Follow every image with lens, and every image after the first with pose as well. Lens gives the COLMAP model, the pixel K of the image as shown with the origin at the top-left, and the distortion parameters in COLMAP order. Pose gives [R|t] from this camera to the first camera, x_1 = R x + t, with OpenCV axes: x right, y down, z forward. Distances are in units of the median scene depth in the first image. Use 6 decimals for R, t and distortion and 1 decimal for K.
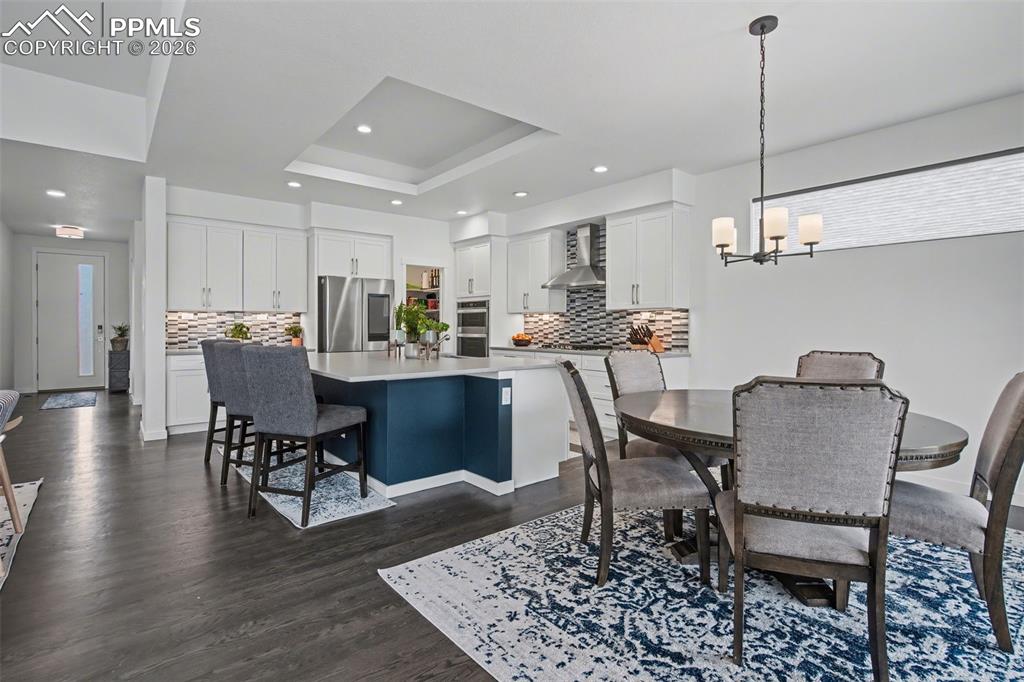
lens RADIAL K [[491.7, 0, 506.5], [0, 491.7, 343.7], [0, 0, 1]] dist [-0.004570, -0.000404]
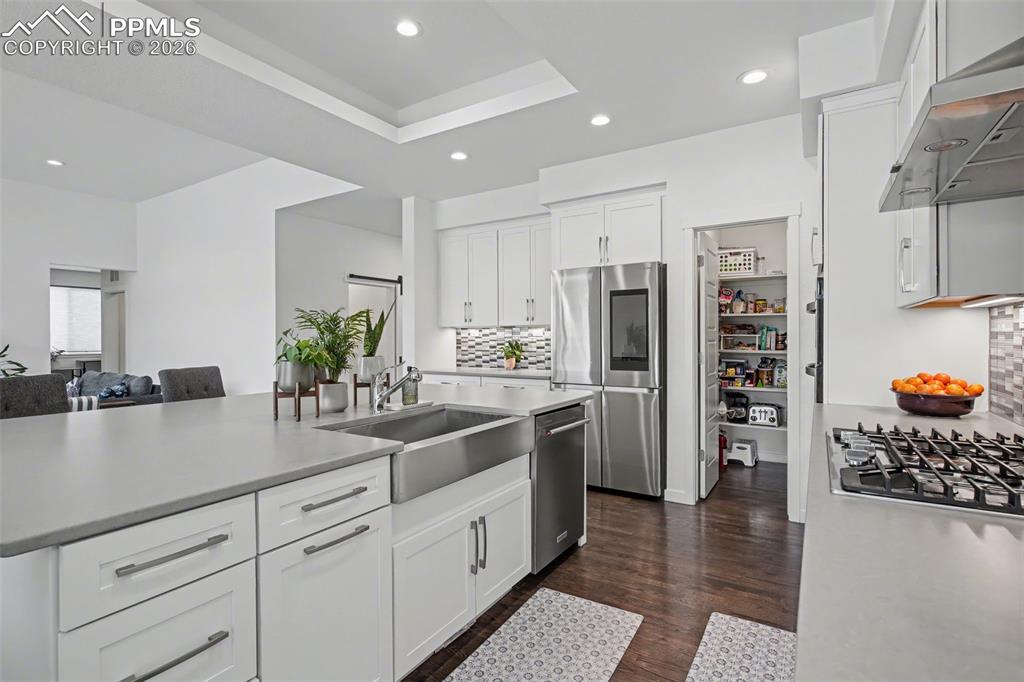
lens RADIAL K [[491.7, 0, 506.5], [0, 491.7, 343.7], [0, 0, 1]] dist [-0.004570, -0.000404]
pose [[0.316431, 0.007614, -0.948585, 0.267316], [-0.029379, 0.999567, -0.001777, -0.034510], [0.948160, 0.028431, 0.316518, 0.741241]]
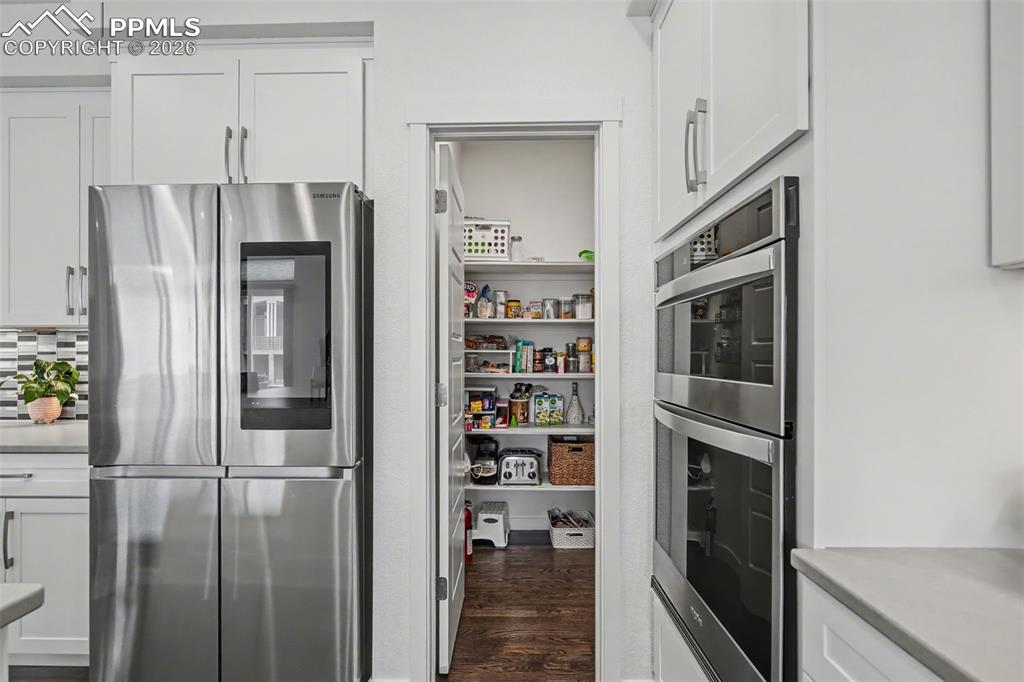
lens RADIAL K [[491.7, 0, 506.5], [0, 491.7, 343.7], [0, 0, 1]] dist [-0.004570, -0.000404]
pose [[0.762518, -0.019252, -0.646680, -0.012501], [-0.019203, 0.998443, -0.052367, -0.041418], [0.646682, 0.052349, 0.760961, 0.961508]]
